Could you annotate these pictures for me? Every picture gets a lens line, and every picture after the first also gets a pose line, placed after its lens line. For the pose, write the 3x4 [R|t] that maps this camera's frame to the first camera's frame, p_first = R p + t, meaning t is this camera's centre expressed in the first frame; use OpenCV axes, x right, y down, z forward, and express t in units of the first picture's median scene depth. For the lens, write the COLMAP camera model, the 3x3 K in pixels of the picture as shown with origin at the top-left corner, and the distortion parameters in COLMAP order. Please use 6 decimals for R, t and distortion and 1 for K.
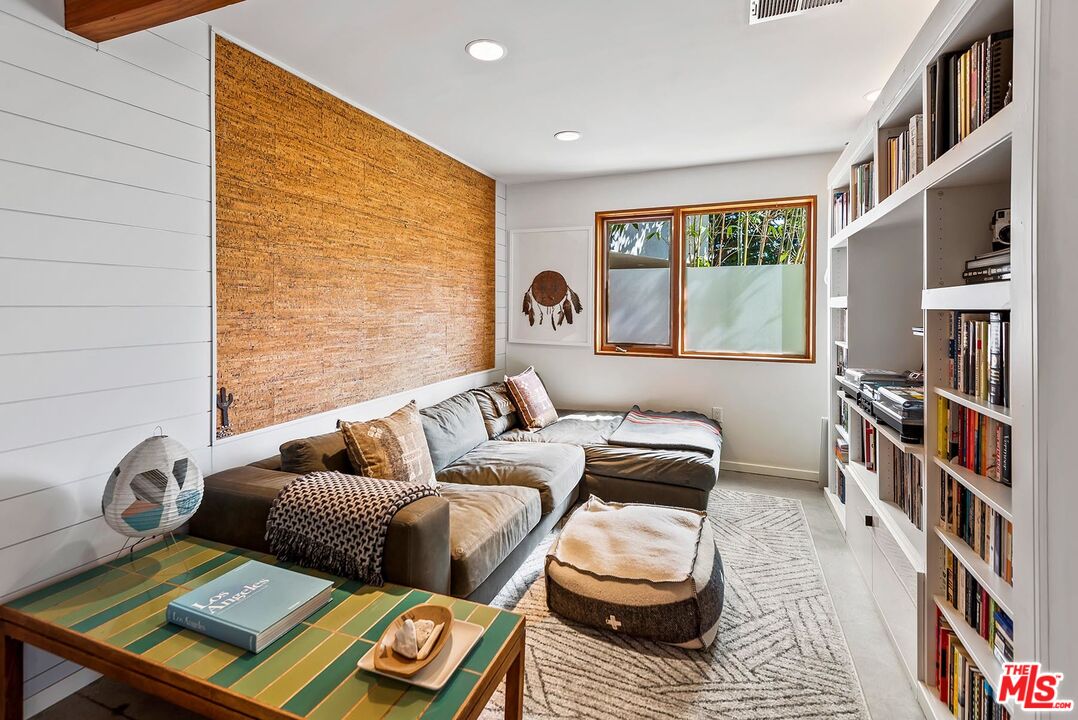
lens RADIAL K [[497.3, 0, 540.5], [0, 497.3, 312.1], [0, 0, 1]] dist [0.009084, -0.000496]
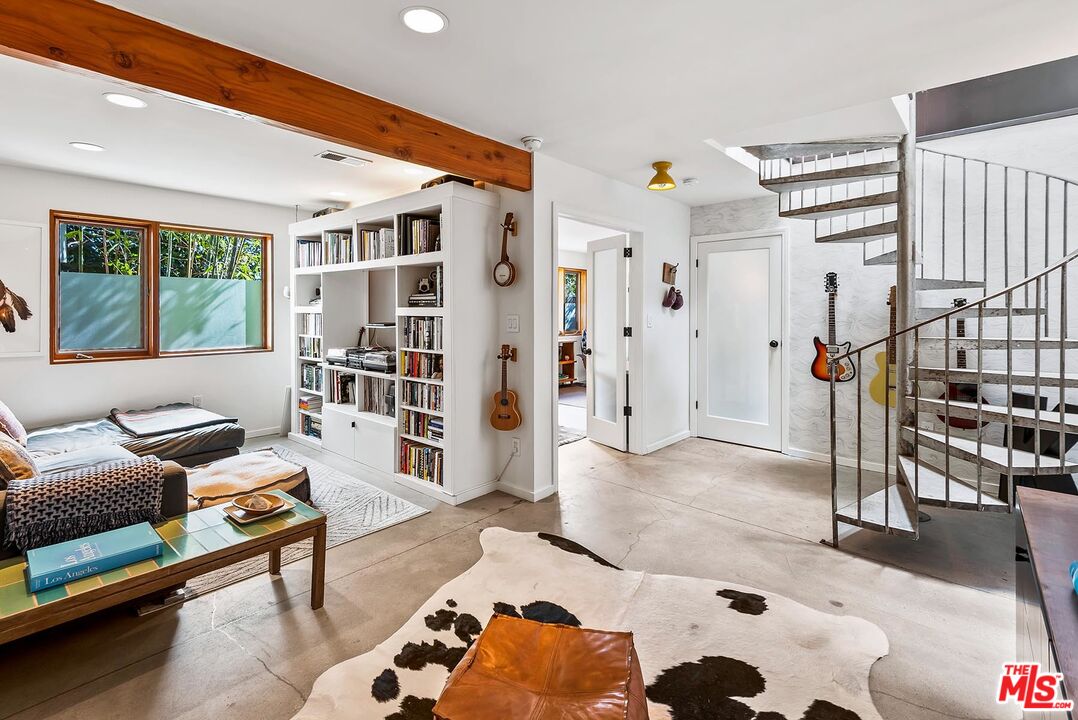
lens RADIAL K [[497.3, 0, 540.5], [0, 497.3, 312.1], [0, 0, 1]] dist [0.009084, -0.000496]
pose [[0.329551, -0.005347, 0.944123, -0.662668], [0.004227, 0.999982, 0.004188, -0.015682], [-0.944128, 0.002611, 0.329567, -0.228303]]
